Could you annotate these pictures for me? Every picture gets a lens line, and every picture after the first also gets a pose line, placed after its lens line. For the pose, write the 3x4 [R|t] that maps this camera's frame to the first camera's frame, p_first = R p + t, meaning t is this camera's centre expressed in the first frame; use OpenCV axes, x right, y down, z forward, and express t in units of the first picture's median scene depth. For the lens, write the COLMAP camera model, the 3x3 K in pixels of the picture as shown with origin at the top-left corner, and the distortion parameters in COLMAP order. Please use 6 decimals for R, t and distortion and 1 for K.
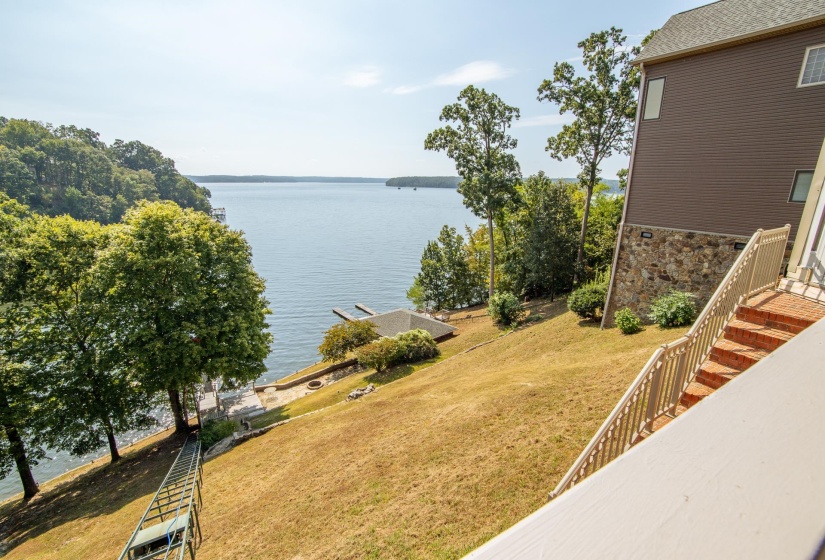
lens RADIAL K [[365.8, 0, 386.9], [0, 365.8, 278.2], [0, 0, 1]] dist [-0.008708, 0.005140]
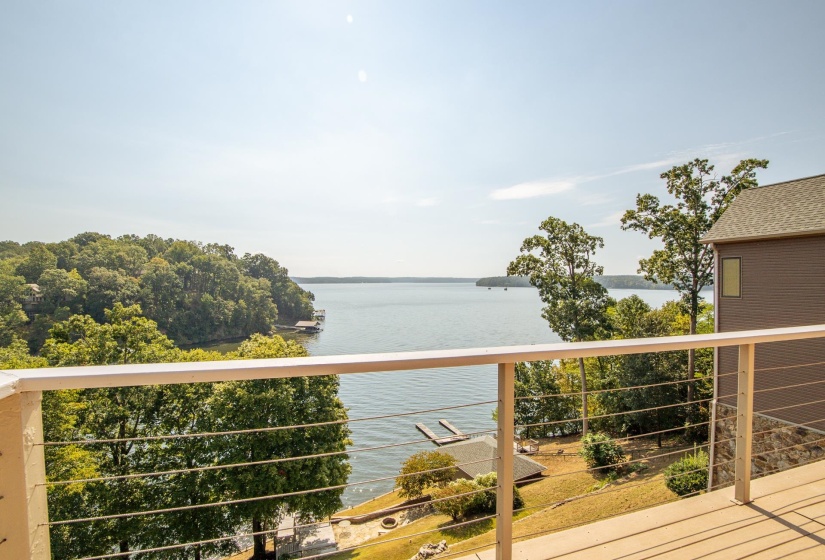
lens RADIAL K [[365.8, 0, 402.2], [0, 365.8, 277.8], [0, 0, 1]] dist [-0.008708, 0.005140]
pose [[0.978414, 0.002226, -0.206643, 0.026762], [-0.051925, 0.970510, -0.235401, -0.087756], [0.200025, 0.241049, 0.949676, -0.050567]]
